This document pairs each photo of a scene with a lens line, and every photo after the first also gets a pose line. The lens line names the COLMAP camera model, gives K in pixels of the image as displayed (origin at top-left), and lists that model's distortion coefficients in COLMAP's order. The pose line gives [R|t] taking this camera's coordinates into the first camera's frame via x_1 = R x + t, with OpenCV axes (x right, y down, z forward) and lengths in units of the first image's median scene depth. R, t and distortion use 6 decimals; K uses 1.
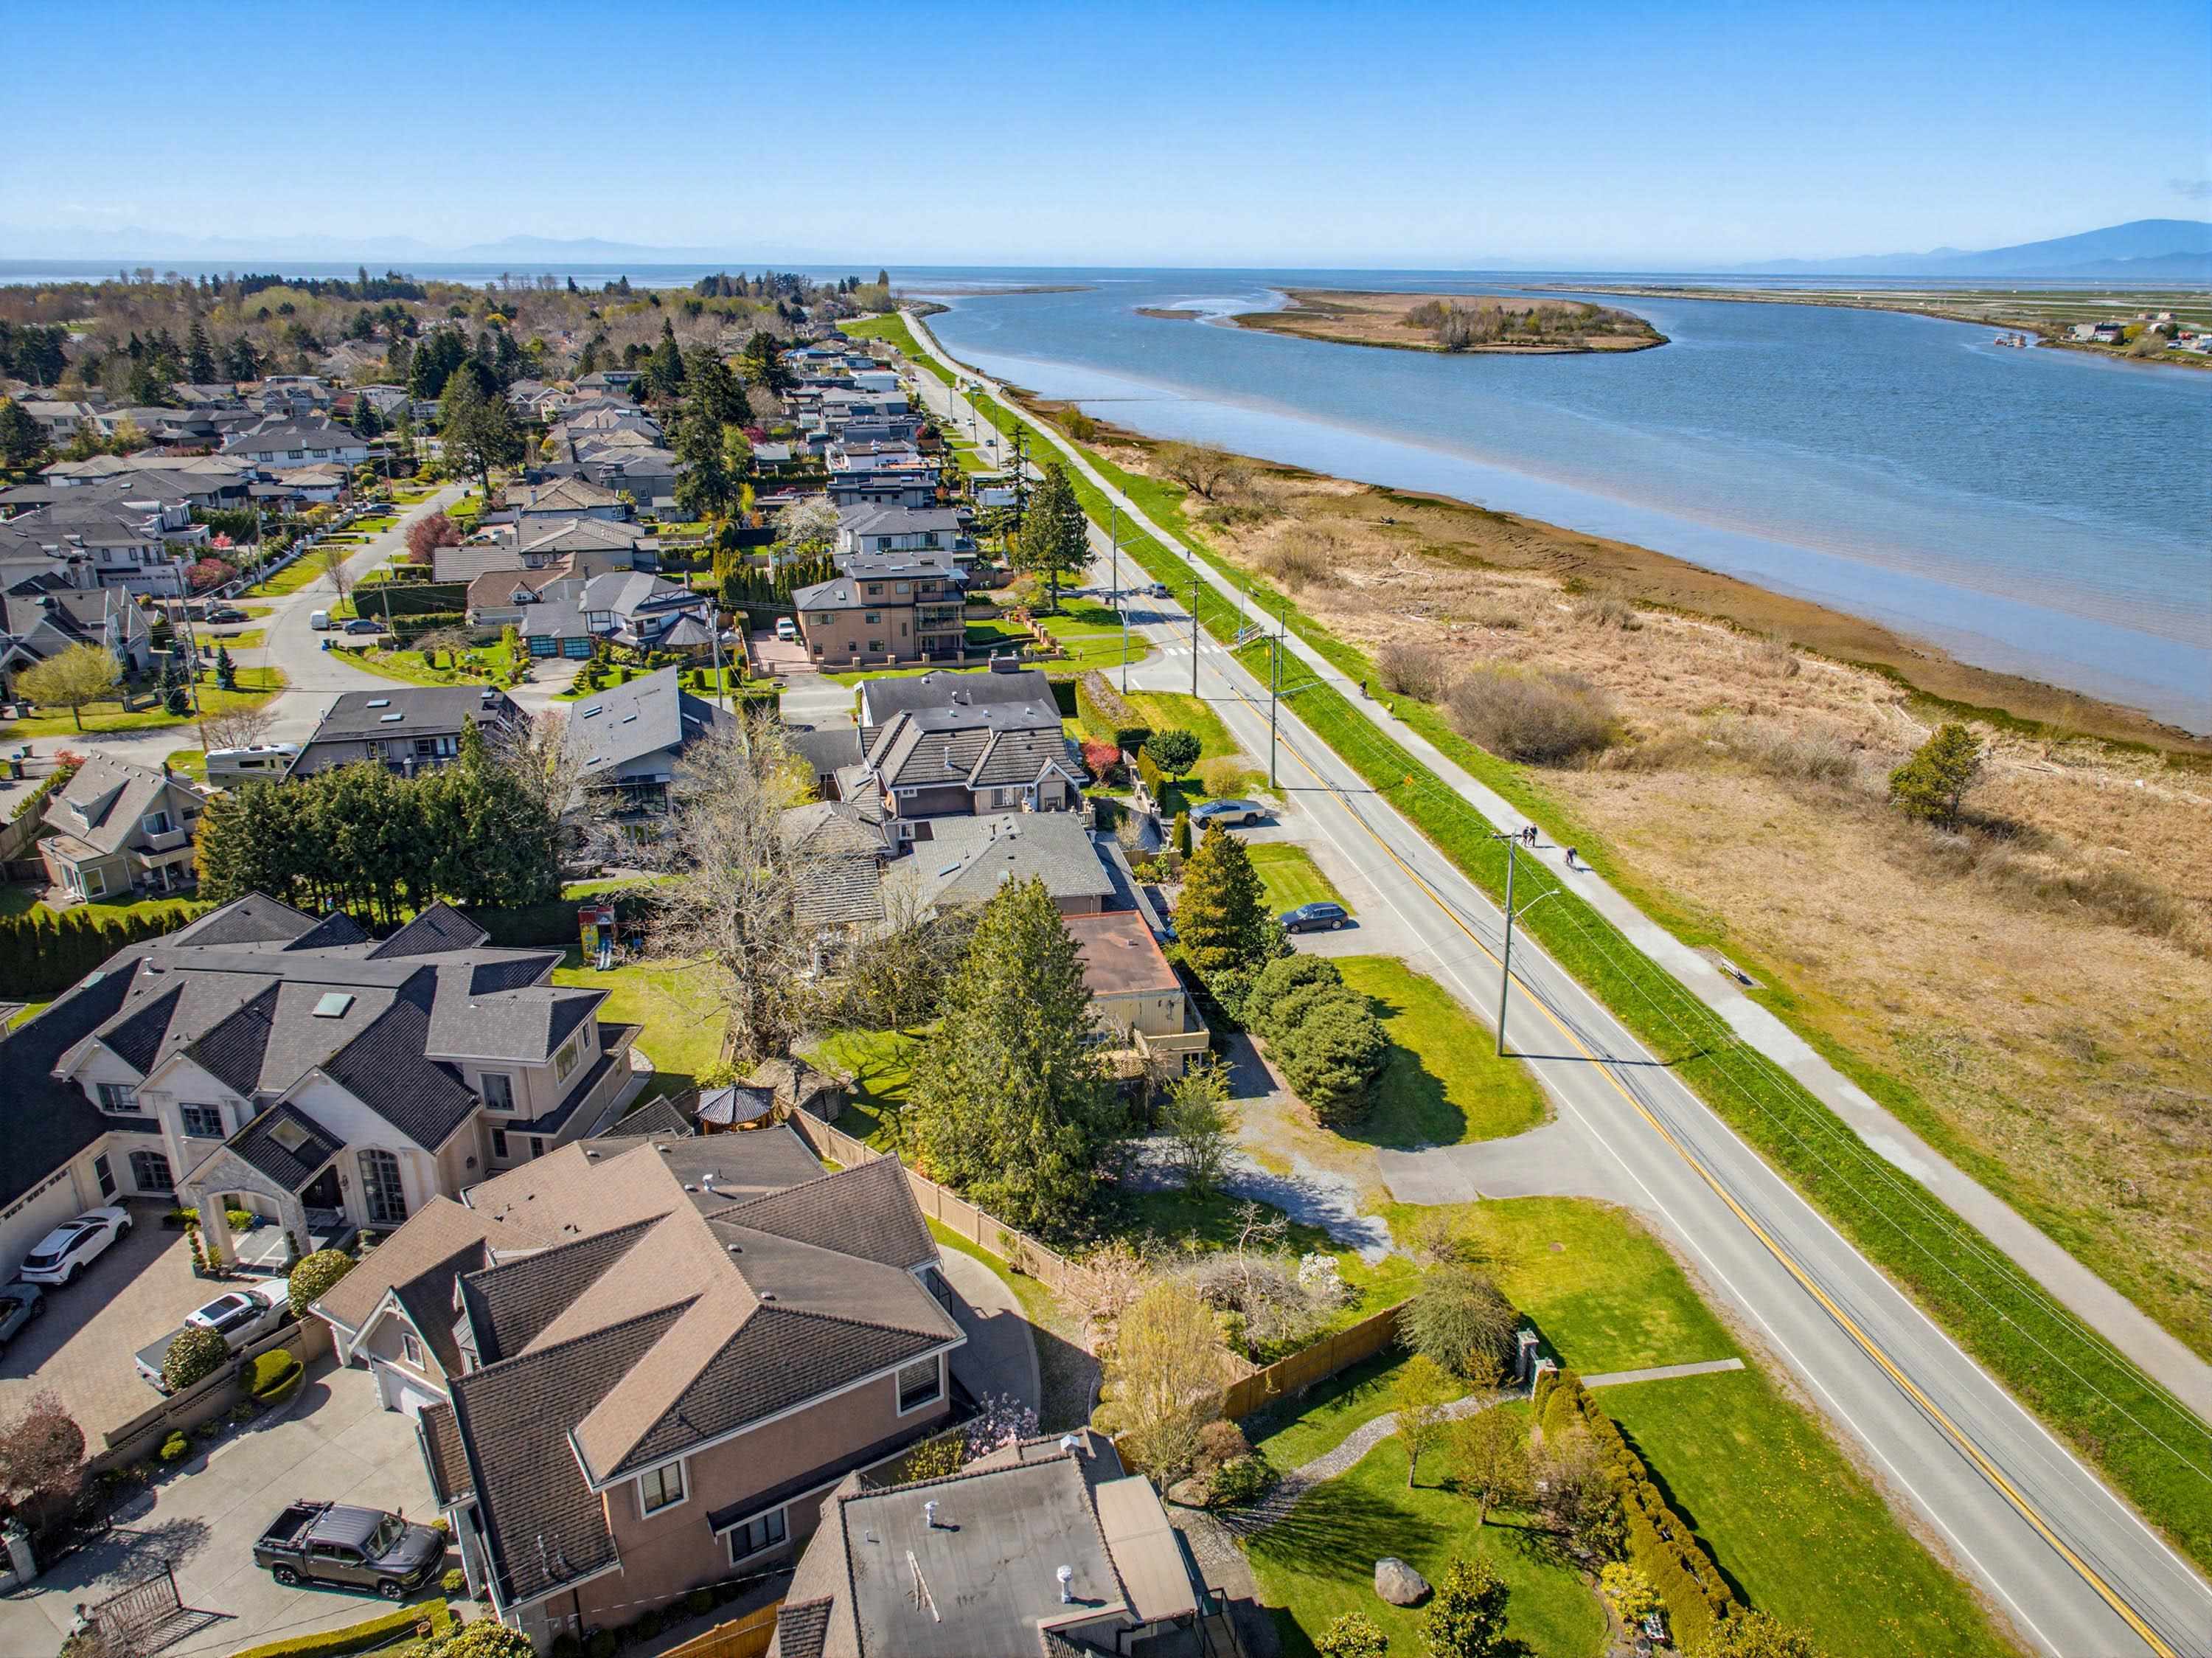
lens RADIAL K [[1529.9, 0, 1121.0], [0, 1529.9, 828.3], [0, 0, 1]] dist [-0.003962, 0.005235]
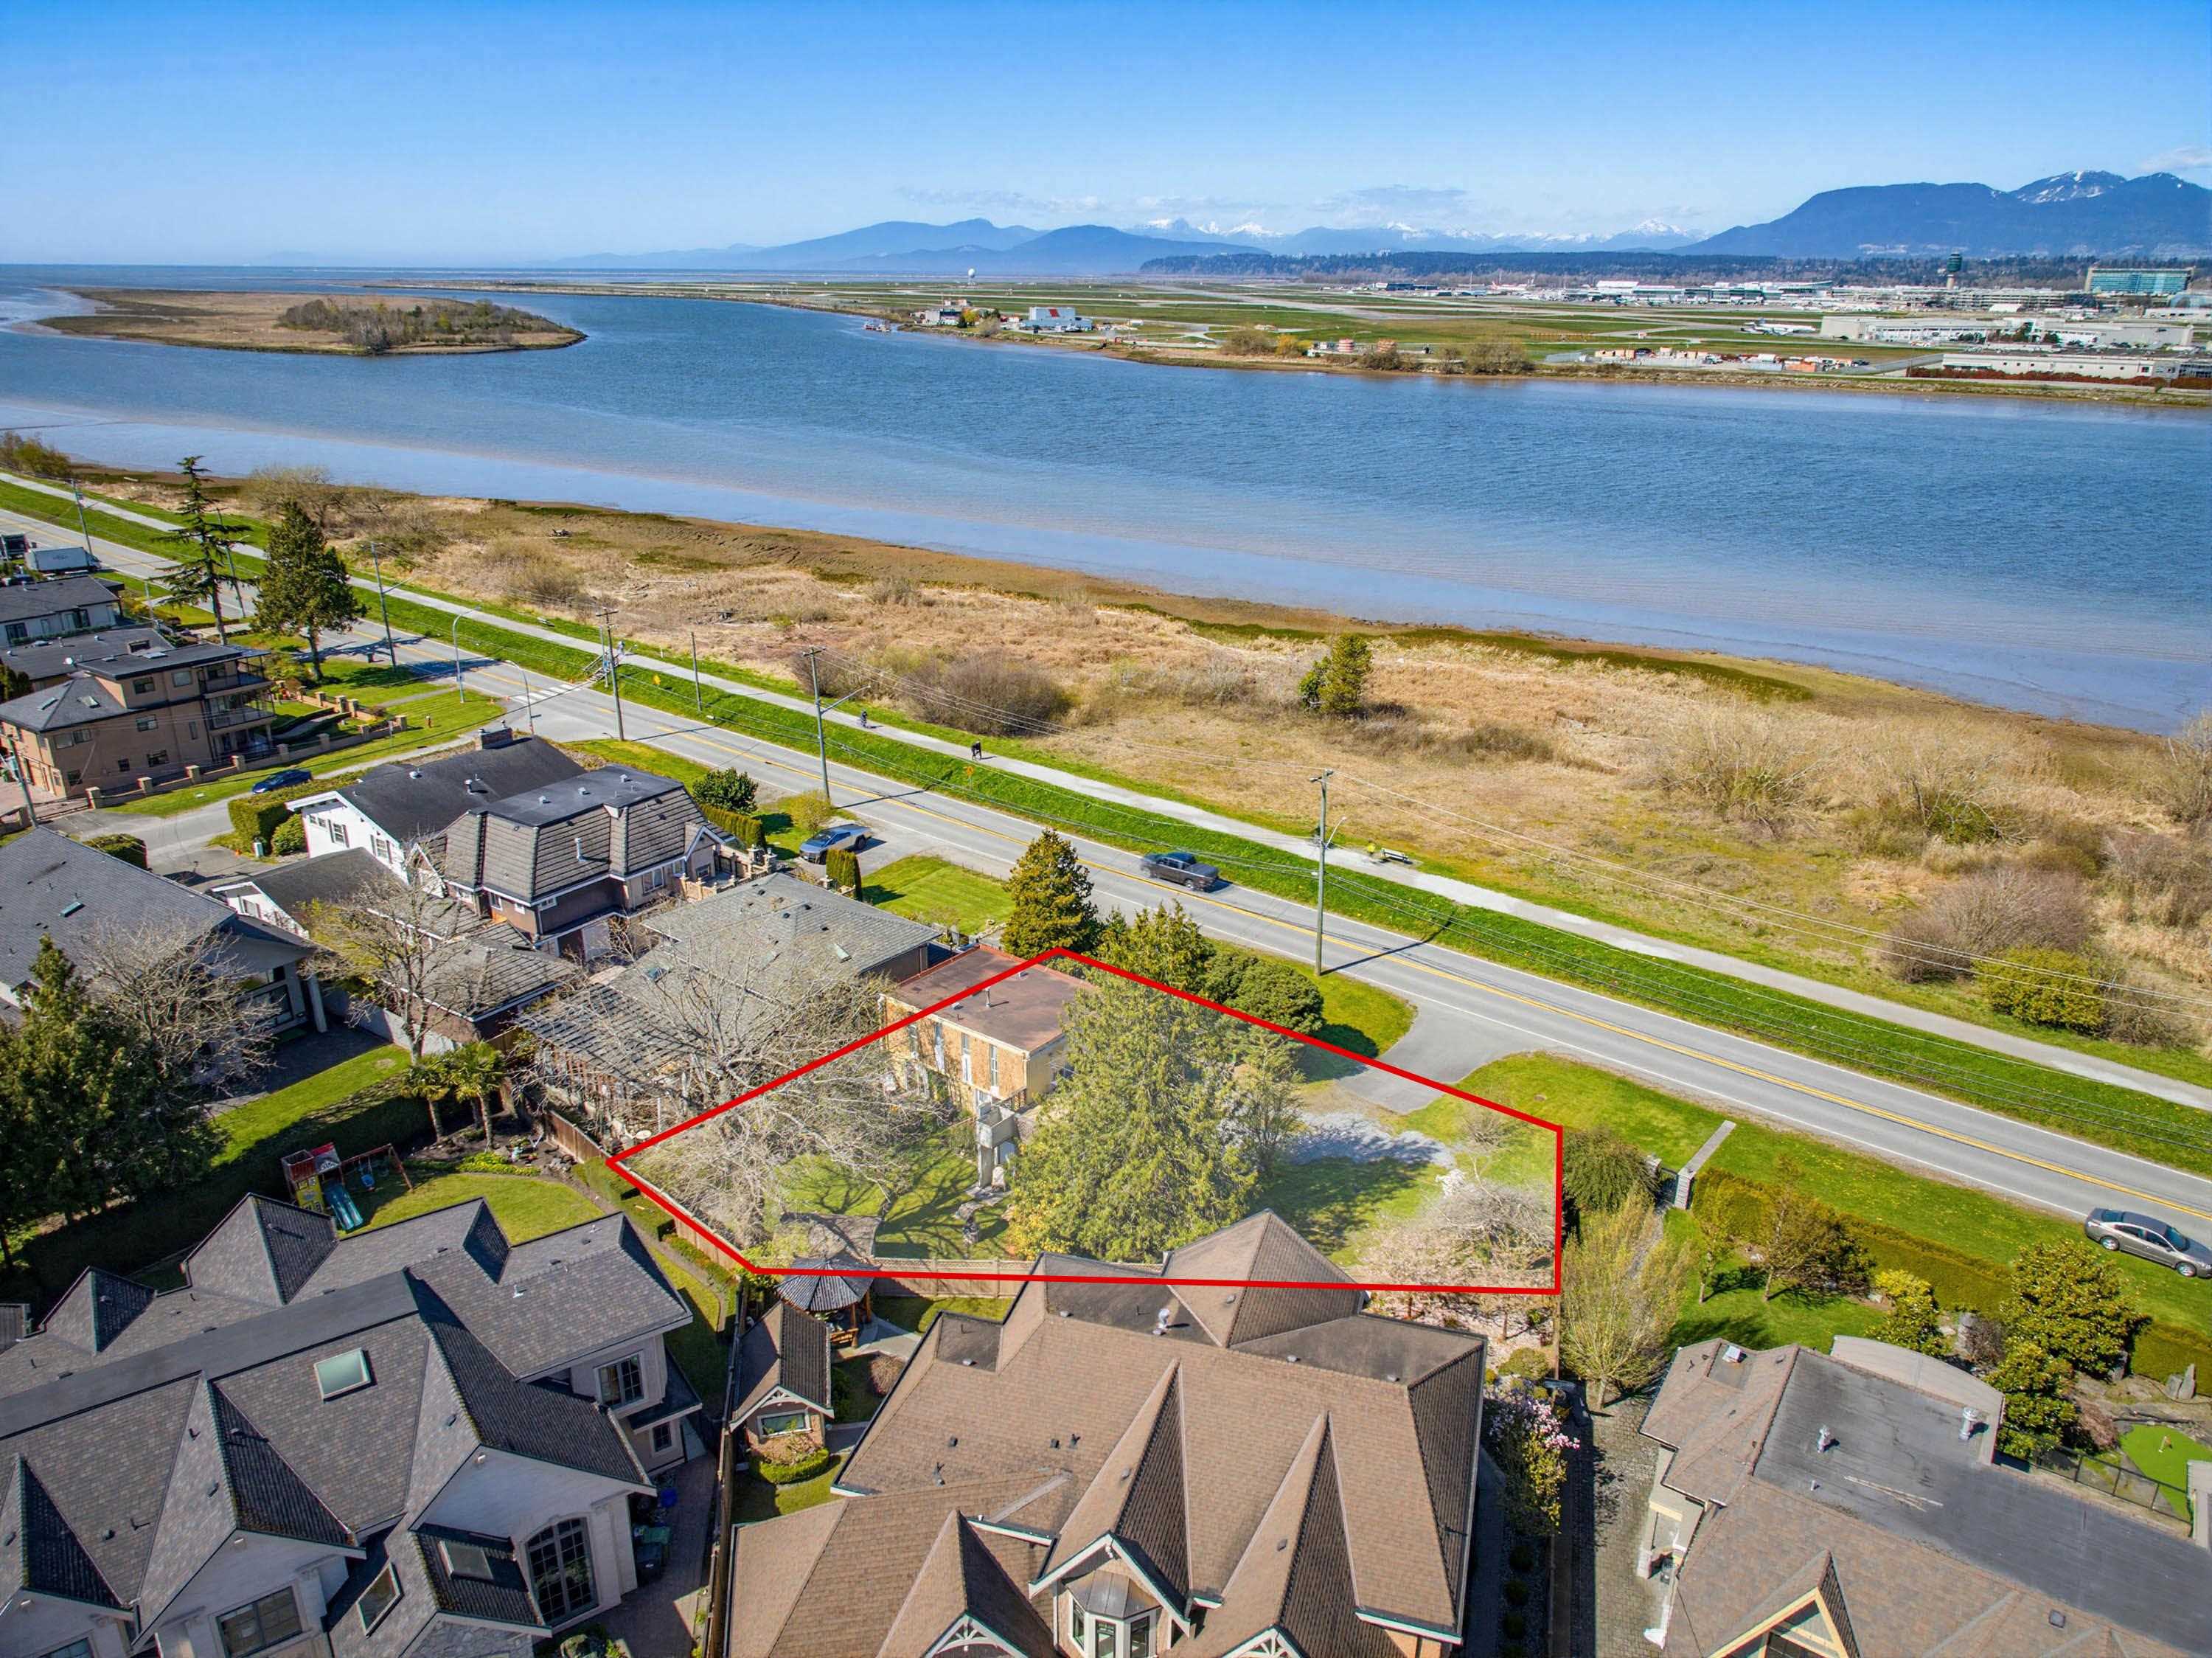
lens RADIAL K [[1529.9, 0, 1121.0], [0, 1529.9, 828.3], [0, 0, 1]] dist [-0.003962, 0.005235]
pose [[0.758210, -0.226574, 0.611377, -0.216264], [0.224944, 0.971009, 0.080884, -0.032005], [-0.611979, 0.076199, 0.787195, 0.091434]]
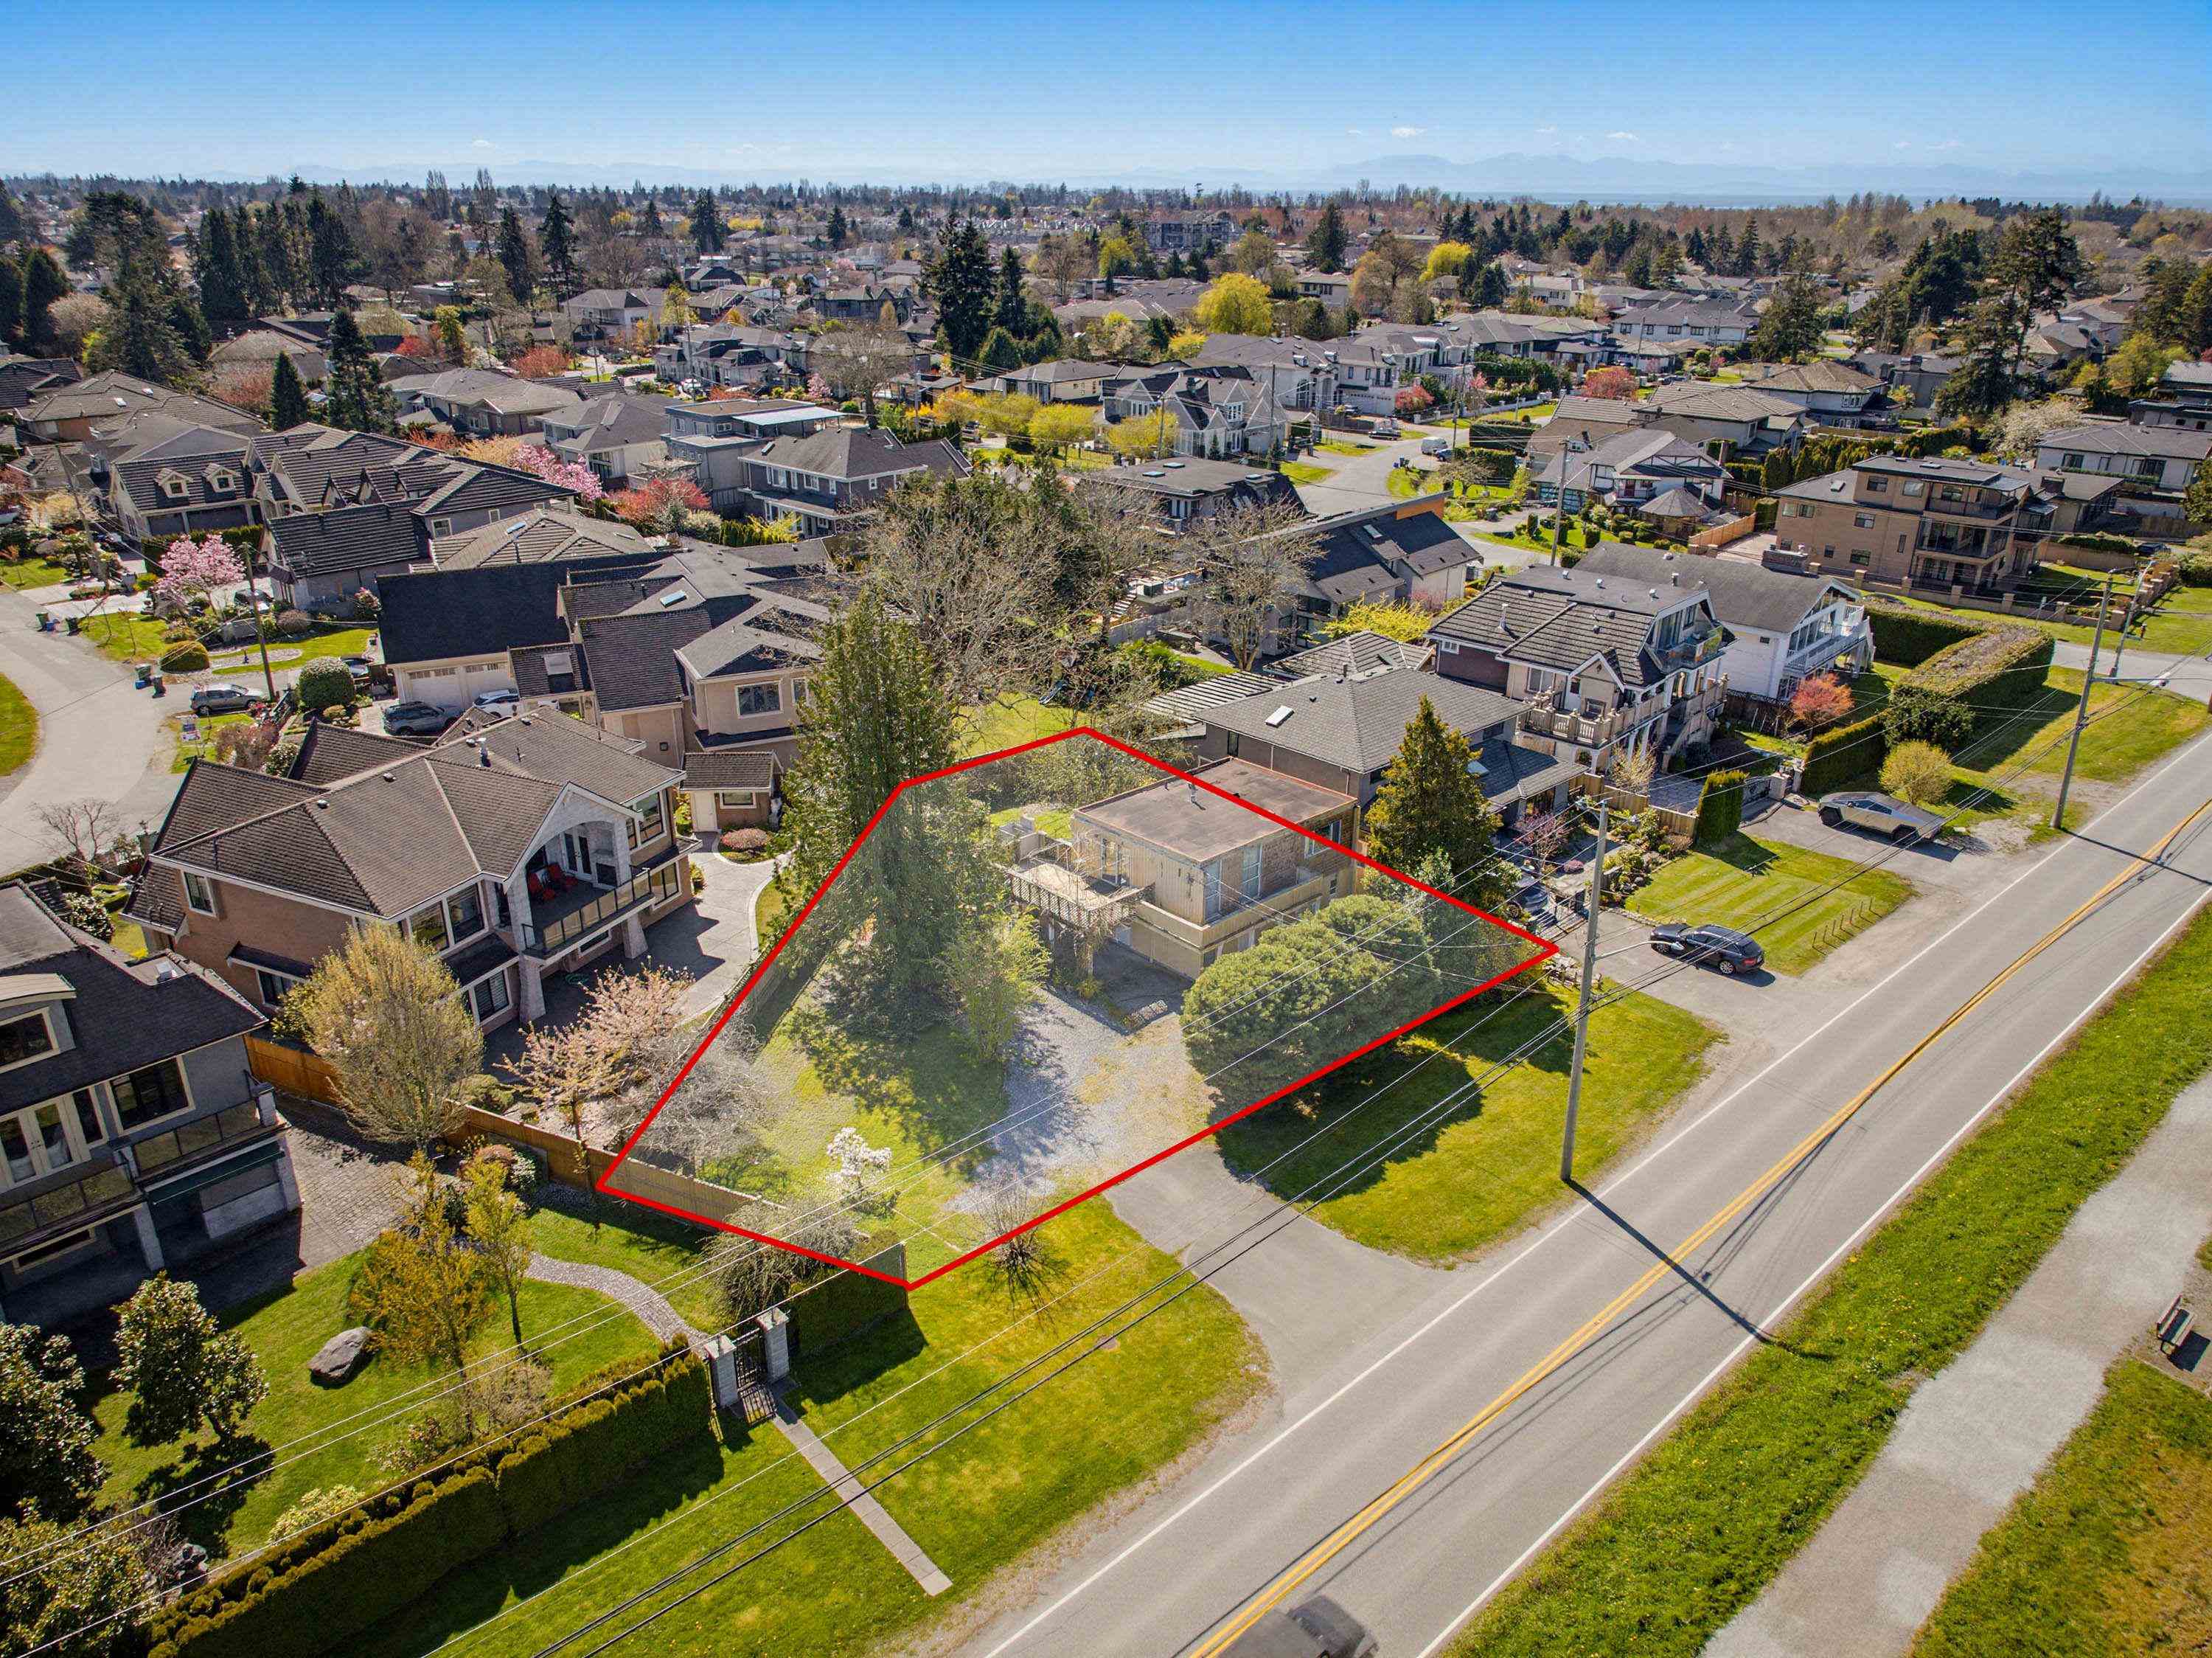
lens RADIAL K [[1529.9, 0, 1121.0], [0, 1529.9, 828.3], [0, 0, 1]] dist [-0.003962, 0.005235]
pose [[0.518655, 0.324541, -0.790993, 0.254412], [-0.297943, 0.935771, 0.188581, -0.019180], [0.801390, 0.137862, 0.582037, 0.207662]]
